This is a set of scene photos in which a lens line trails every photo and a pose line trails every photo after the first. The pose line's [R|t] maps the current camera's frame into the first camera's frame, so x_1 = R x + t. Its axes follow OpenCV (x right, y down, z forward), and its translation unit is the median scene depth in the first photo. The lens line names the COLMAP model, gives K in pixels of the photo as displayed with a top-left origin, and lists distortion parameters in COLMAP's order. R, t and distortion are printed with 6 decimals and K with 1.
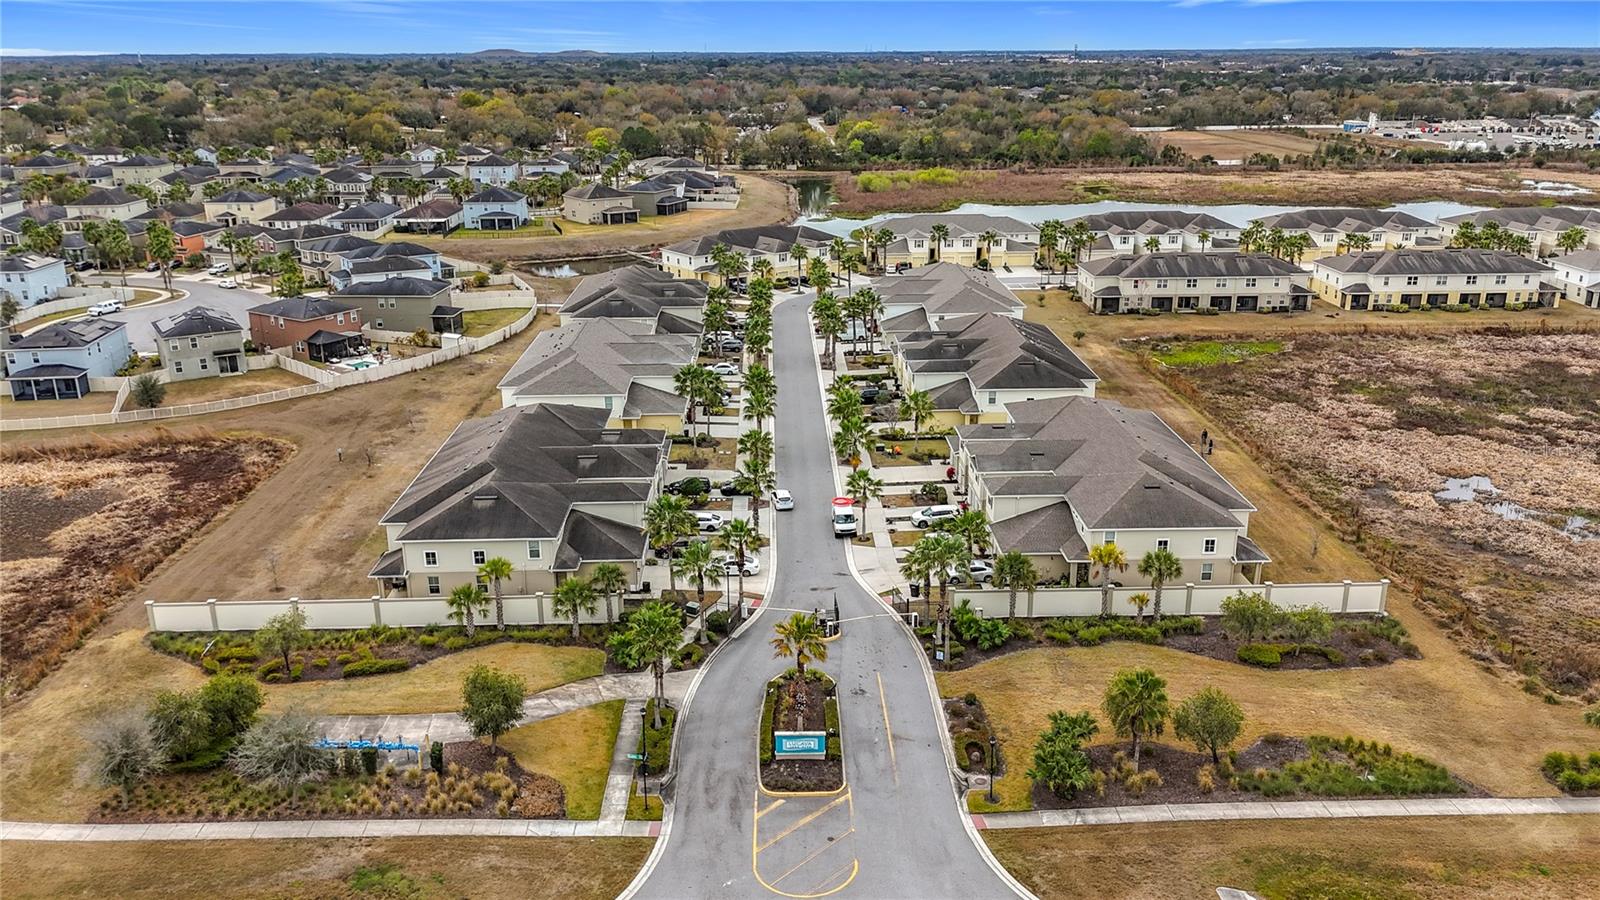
lens RADIAL K [[1215.2, 0, 800.9], [0, 1215.2, 451.3], [0, 0, 1]] dist [0.084404, -0.137774]
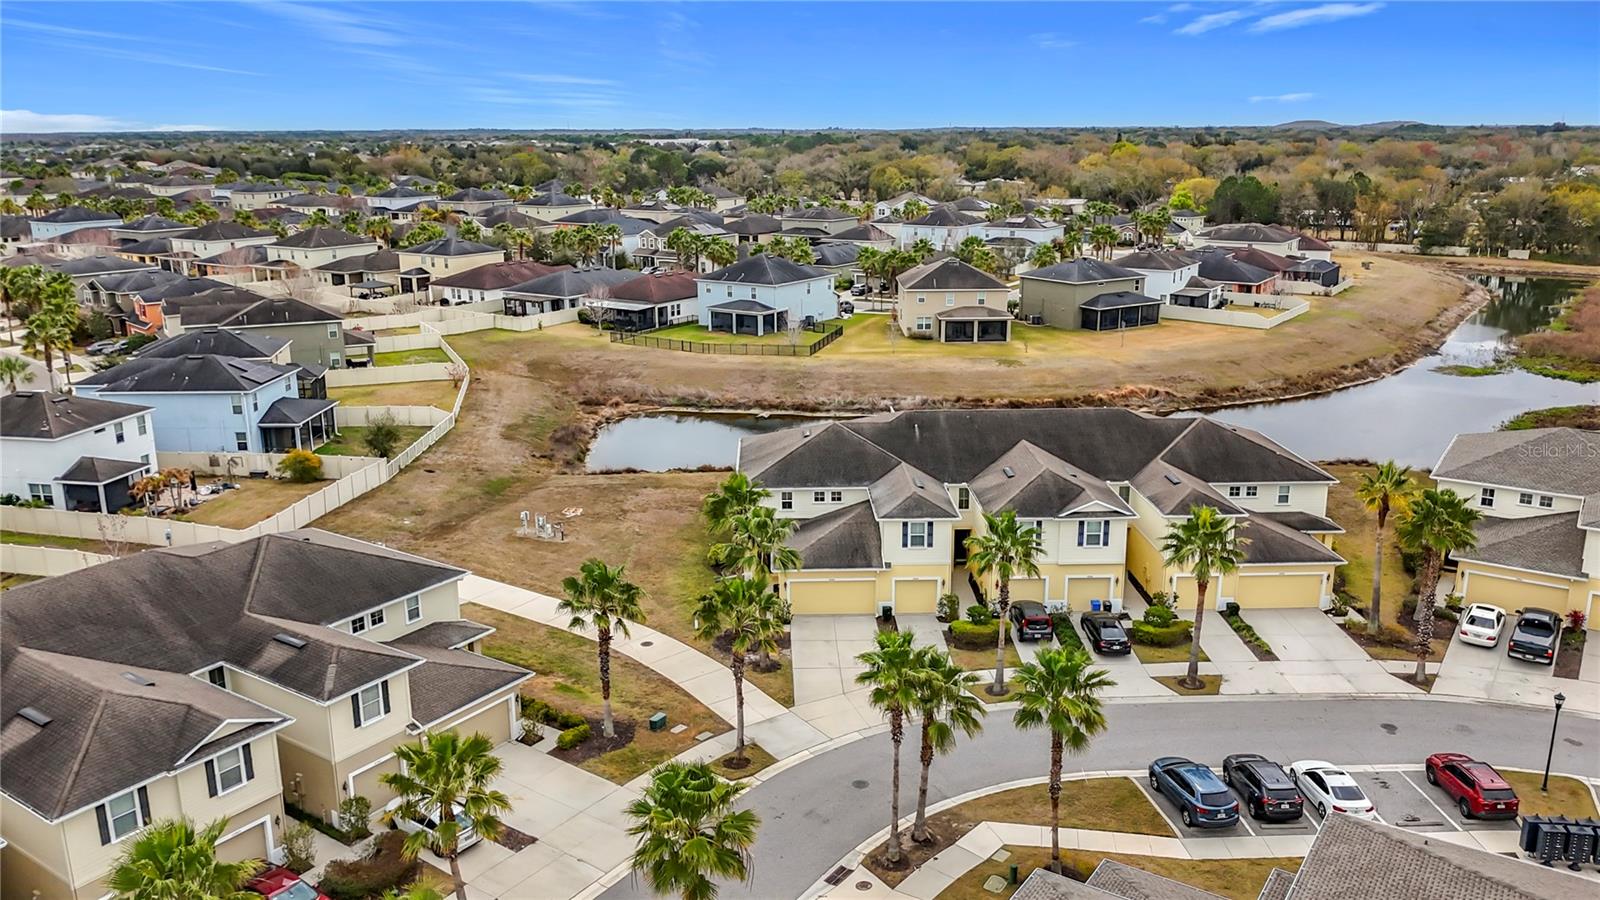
lens RADIAL K [[1215.2, 0, 800.9], [0, 1215.2, 451.3], [0, 0, 1]] dist [0.084404, -0.137774]
pose [[0.814046, 0.150911, -0.560851, 0.075882], [-0.182026, 0.983294, 0.000379, -0.122832], [0.551539, 0.101782, 0.827916, 0.526066]]
